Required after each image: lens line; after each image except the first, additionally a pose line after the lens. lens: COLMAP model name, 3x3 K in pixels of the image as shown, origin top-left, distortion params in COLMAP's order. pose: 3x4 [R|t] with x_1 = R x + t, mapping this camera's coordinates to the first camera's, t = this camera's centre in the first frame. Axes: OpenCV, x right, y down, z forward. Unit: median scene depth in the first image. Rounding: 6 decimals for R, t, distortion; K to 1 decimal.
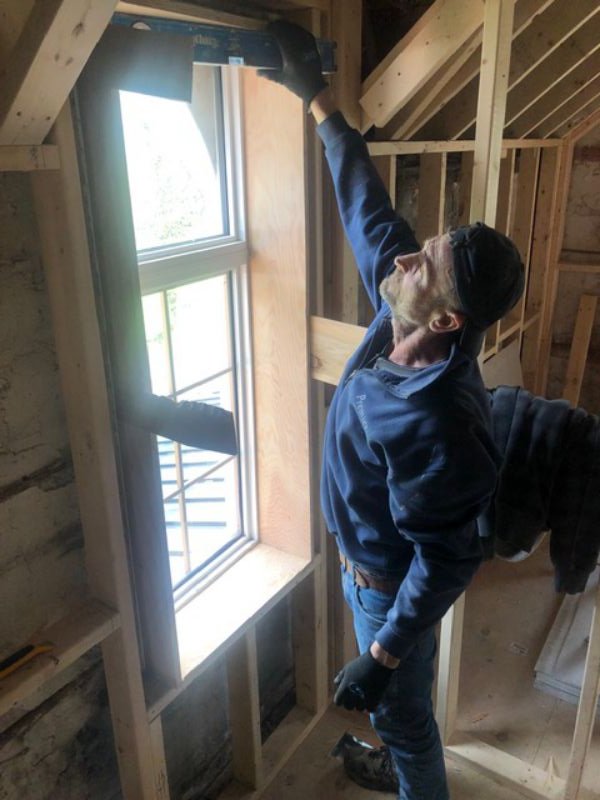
lens RADIAL K [[660.7, 0, 300.0], [0, 660.7, 396.1], [0, 0, 1]] dist [0.024307, -0.007885]
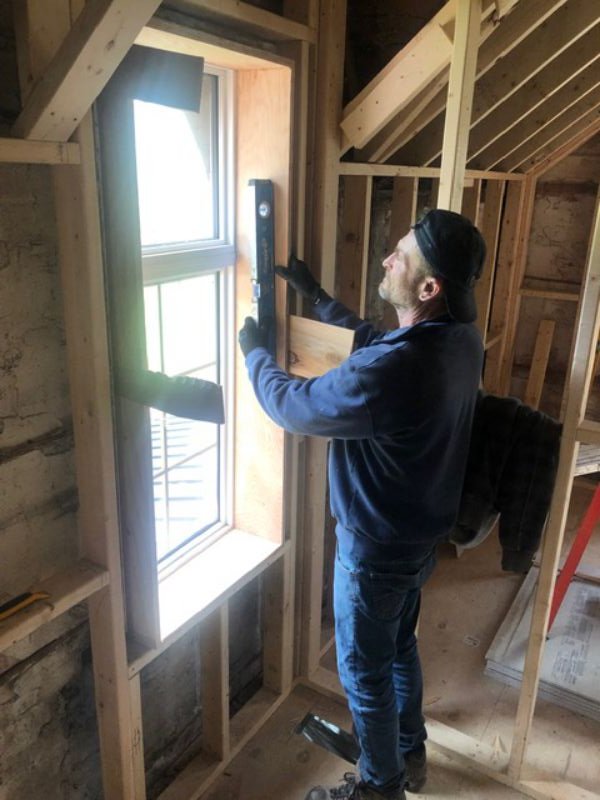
lens RADIAL K [[660.7, 0, 299.2], [0, 660.7, 402.0], [0, 0, 1]] dist [0.024307, -0.007885]
pose [[0.998489, 0.035161, 0.042243, -0.010673], [-0.033825, 0.998917, -0.031937, 0.058187], [-0.043320, 0.030459, 0.998597, -0.095517]]
